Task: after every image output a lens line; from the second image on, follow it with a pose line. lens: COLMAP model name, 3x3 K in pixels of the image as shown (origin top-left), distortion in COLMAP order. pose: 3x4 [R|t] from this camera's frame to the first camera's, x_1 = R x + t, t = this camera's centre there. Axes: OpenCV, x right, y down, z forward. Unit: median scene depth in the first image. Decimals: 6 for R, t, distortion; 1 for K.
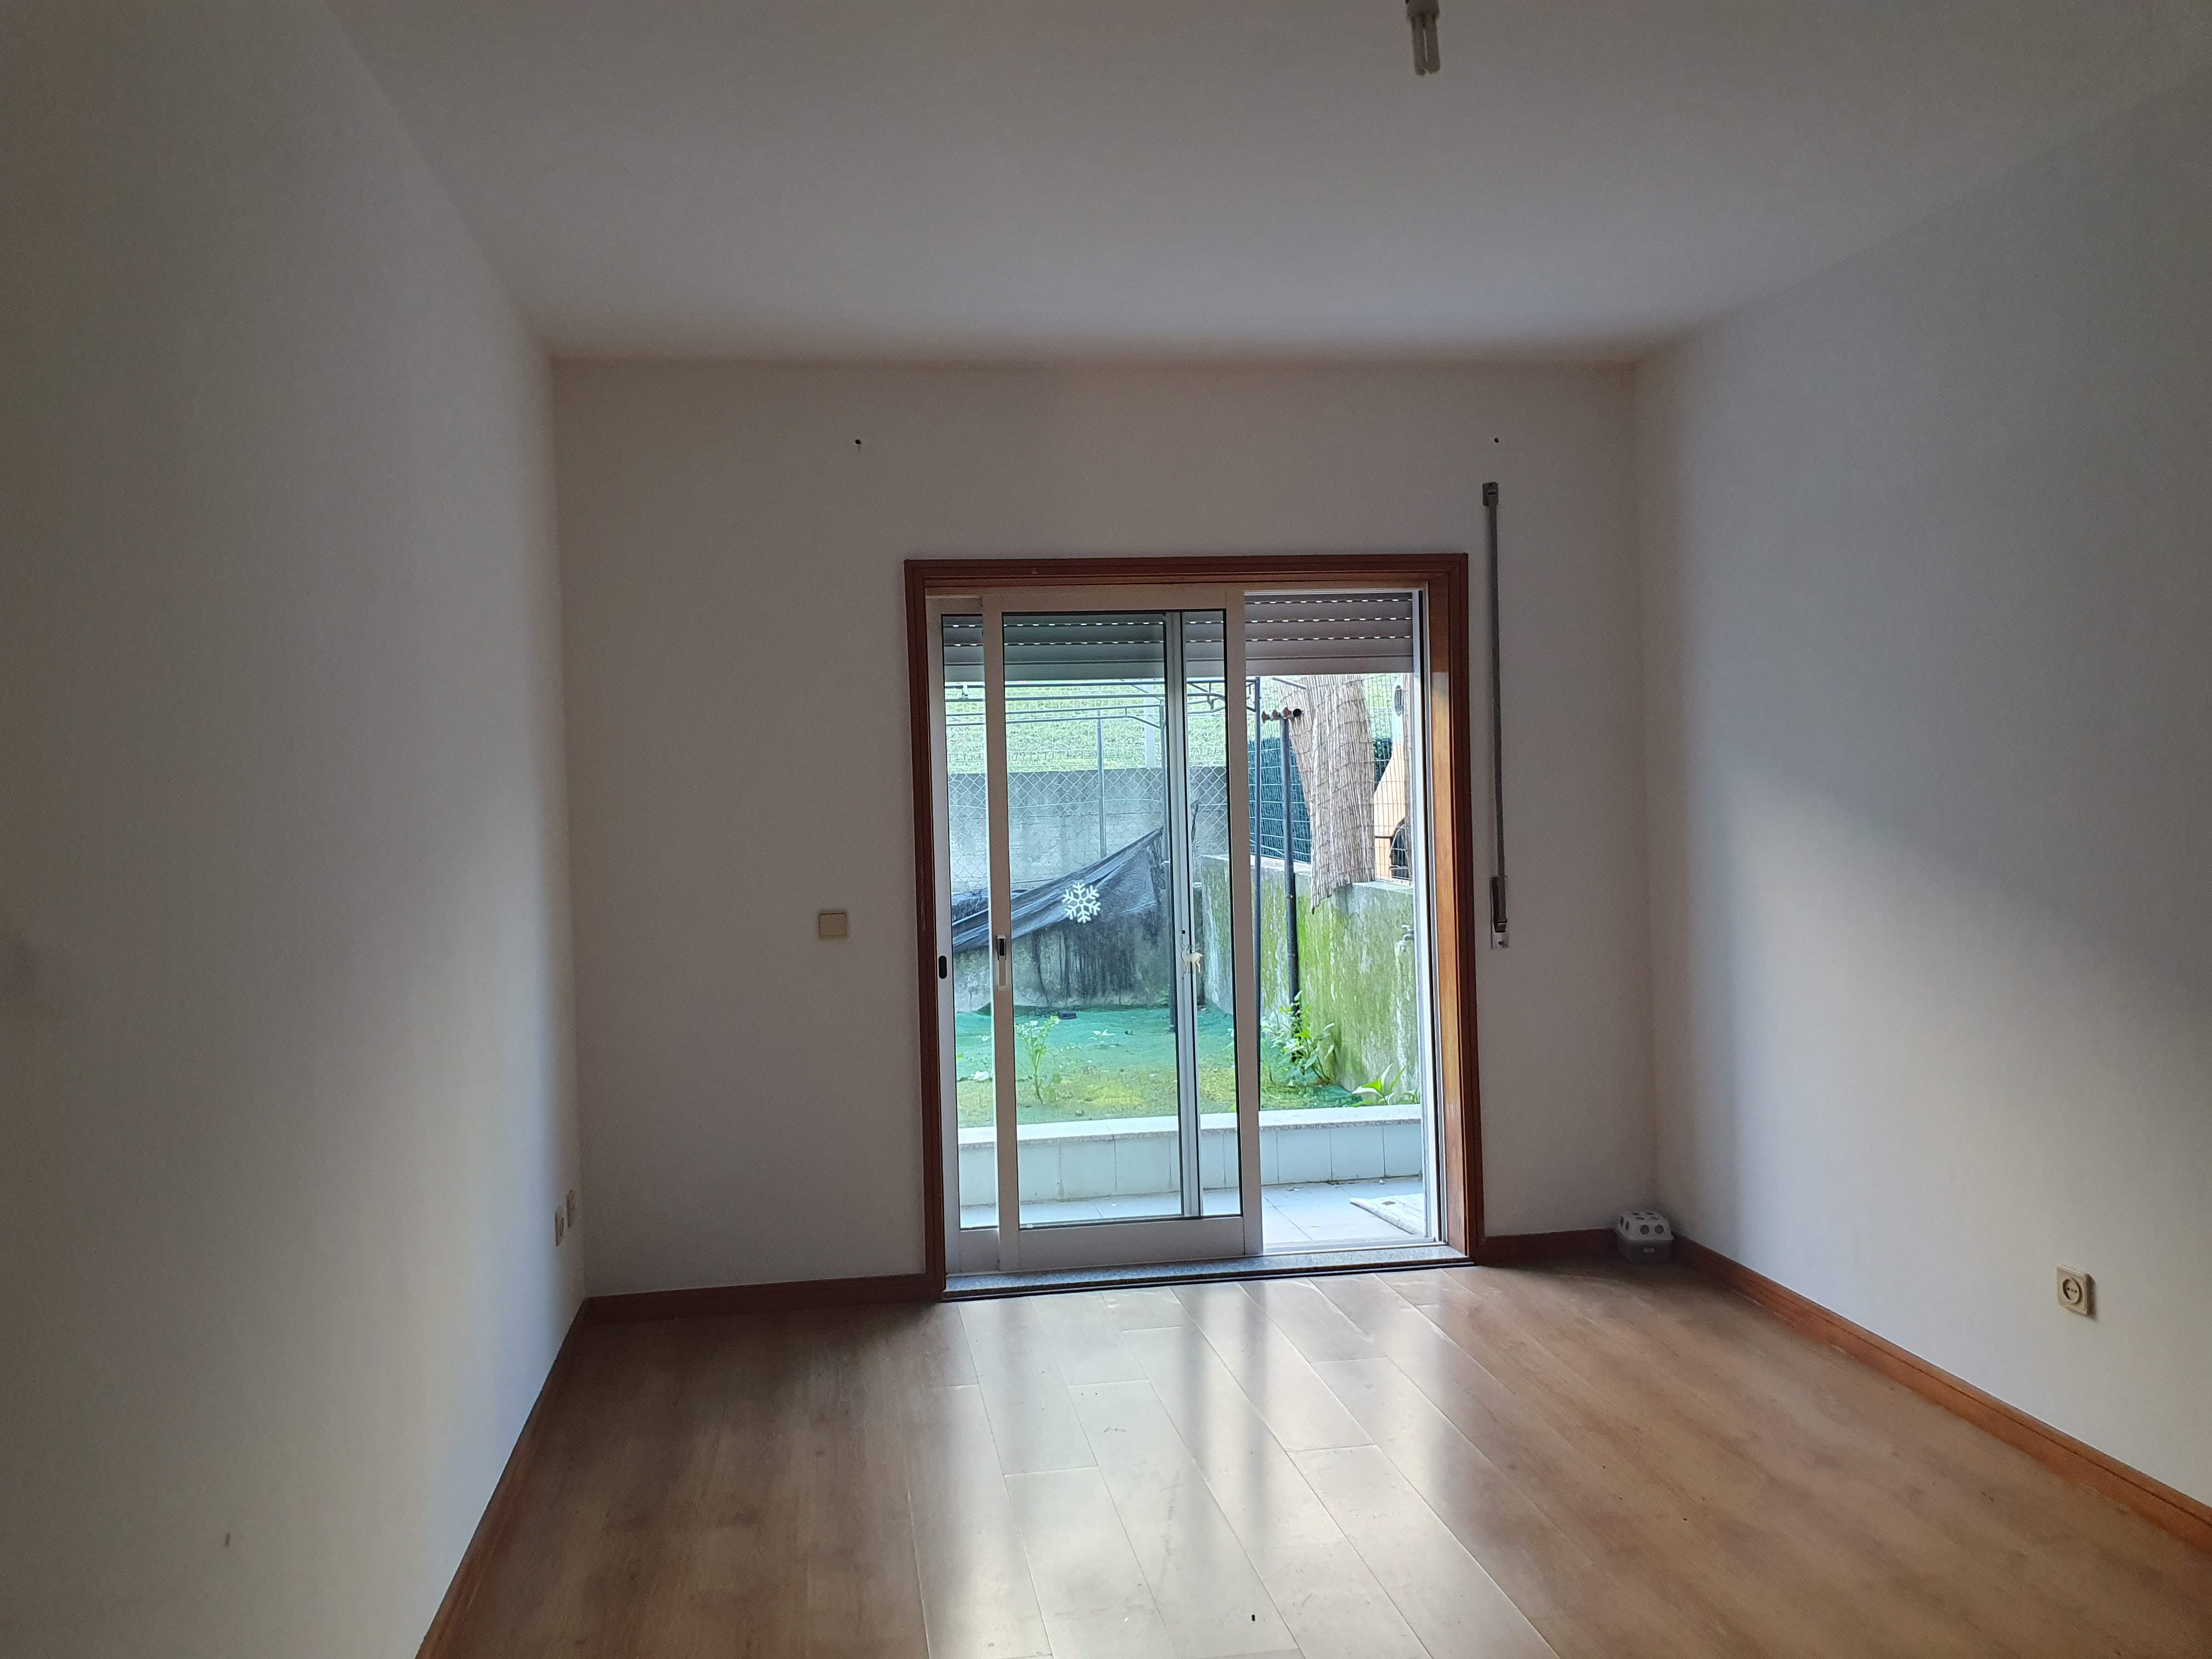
lens RADIAL K [[1732.4, 0, 1105.3], [0, 1732.4, 846.9], [0, 0, 1]] dist [0.012807, -0.005569]
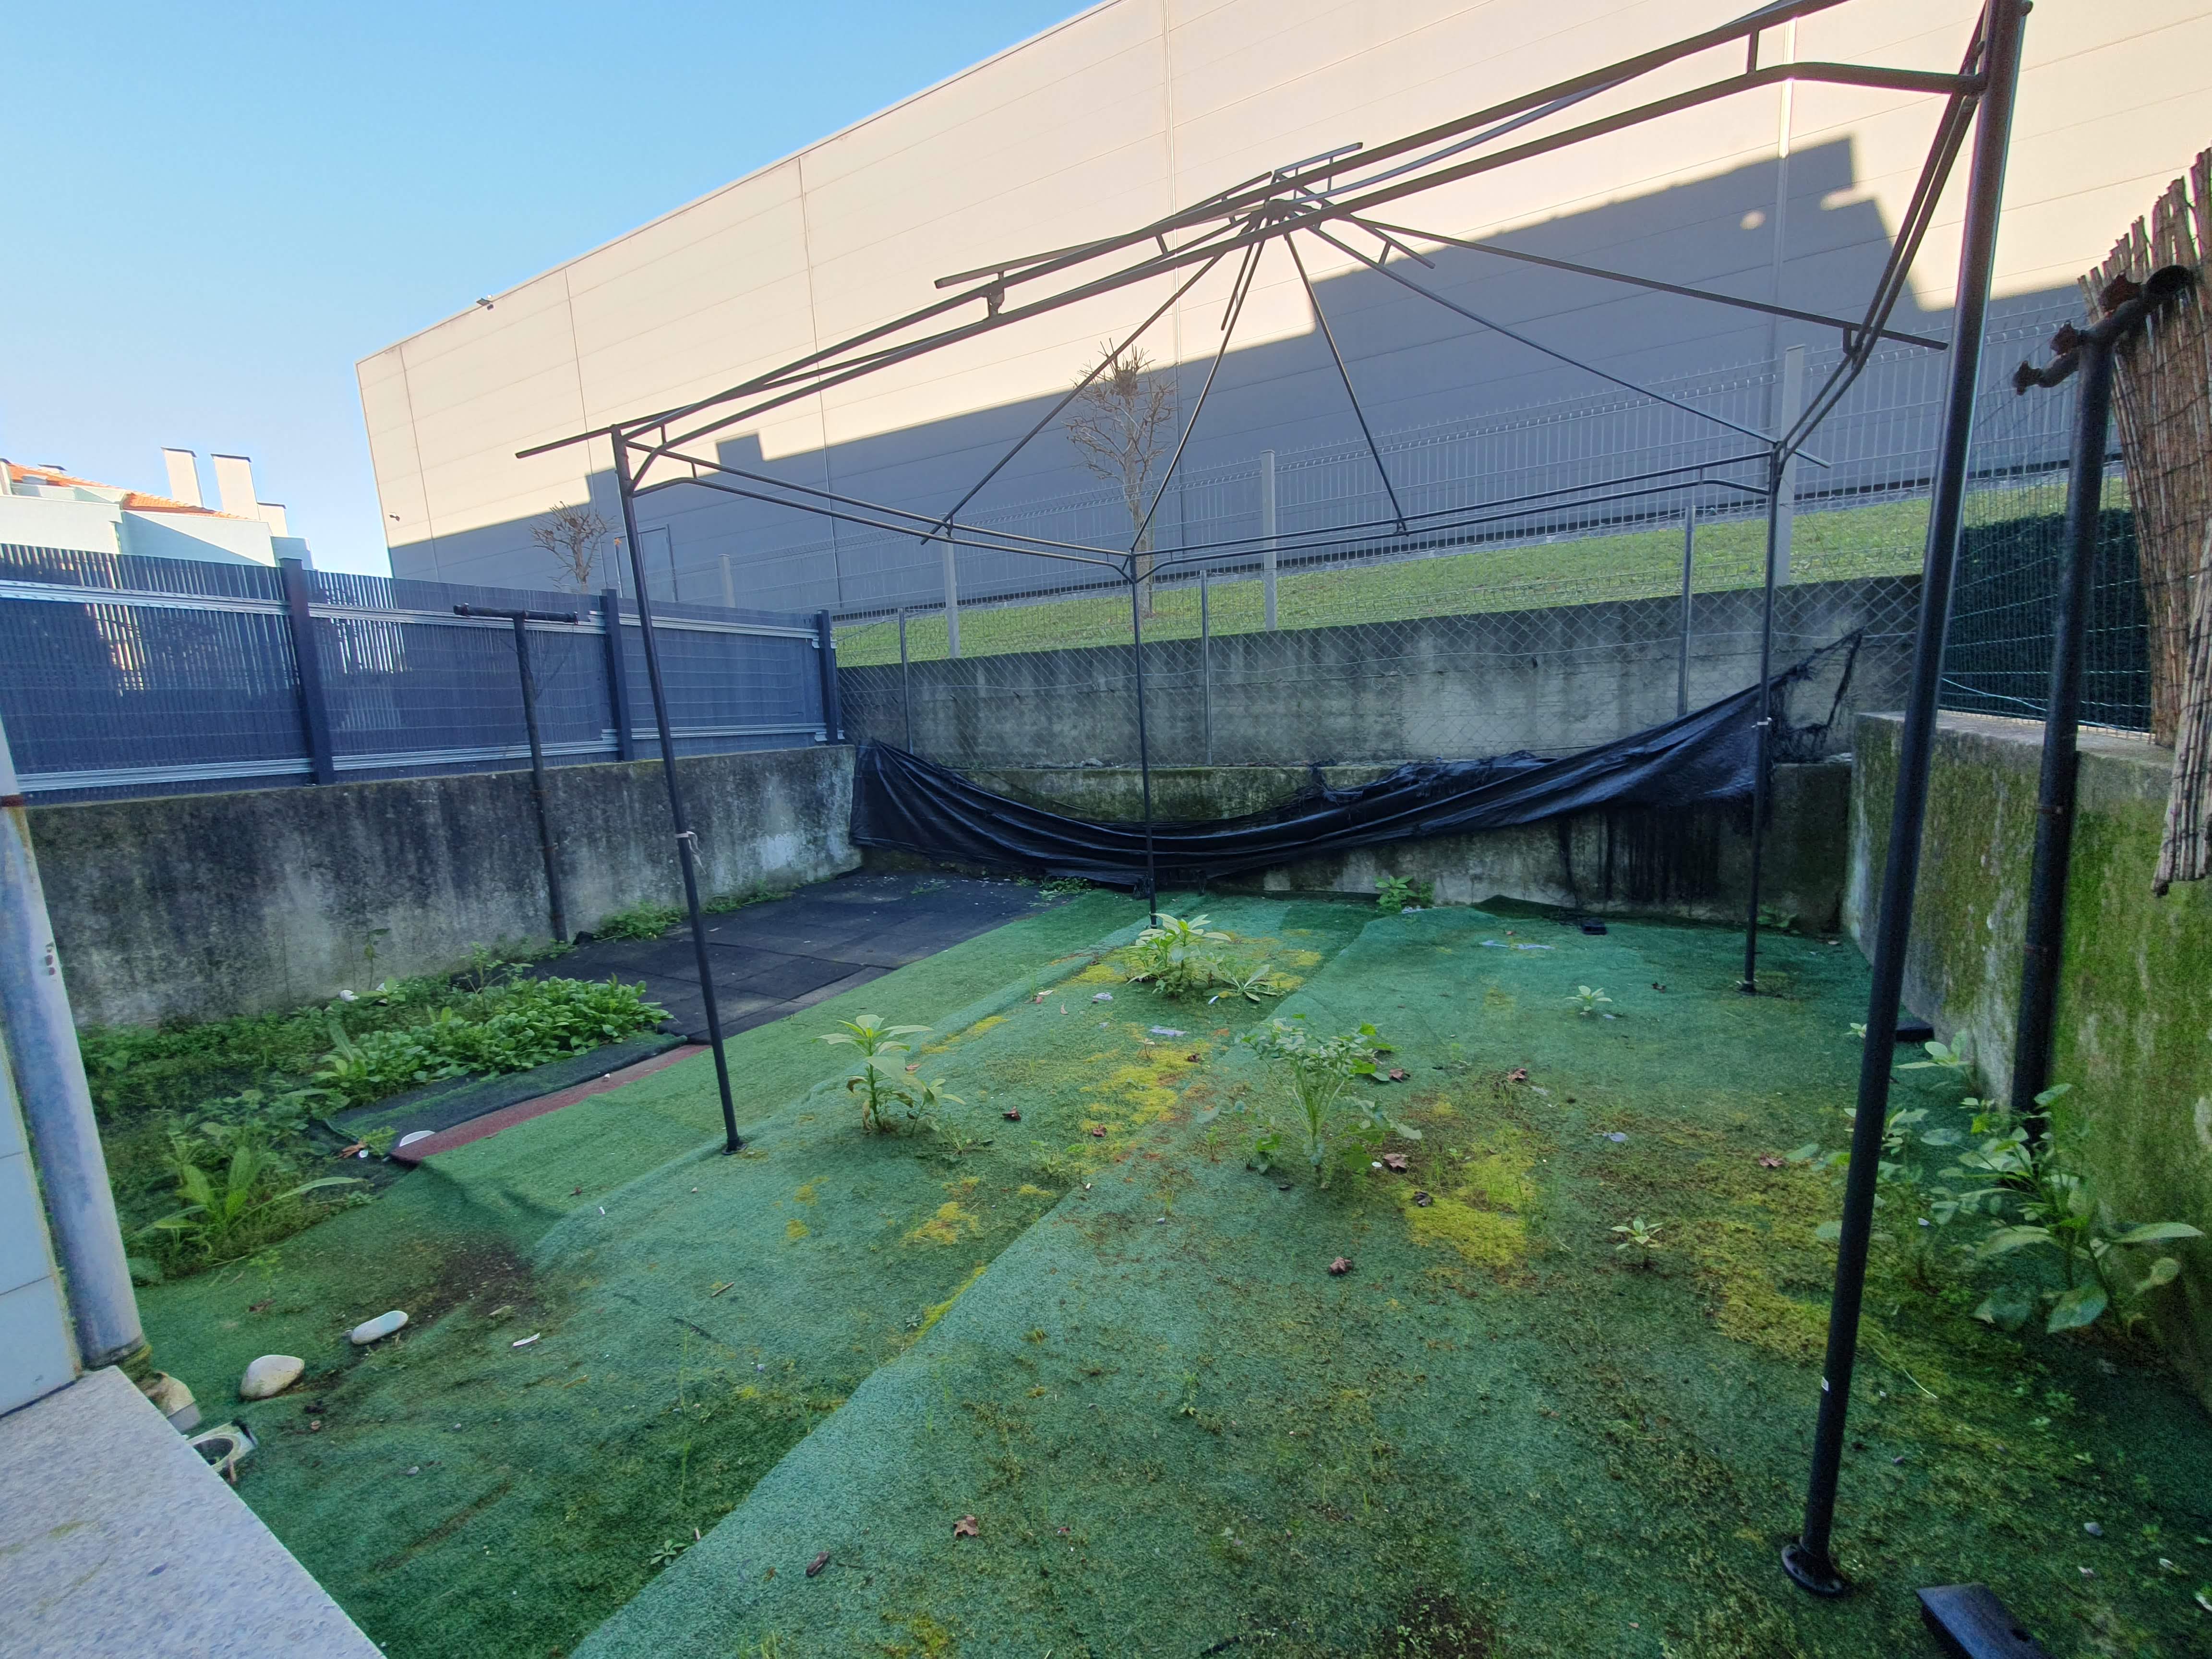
lens RADIAL K [[873.2, 0, 1111.5], [0, 873.2, 839.9], [0, 0, 1]] dist [-0.000434, -0.004967]
pose [[0.765057, 0.088064, -0.637912, 0.054641], [0.003478, 0.990026, 0.140845, 0.004900], [0.643953, -0.109973, 0.757120, 0.565338]]
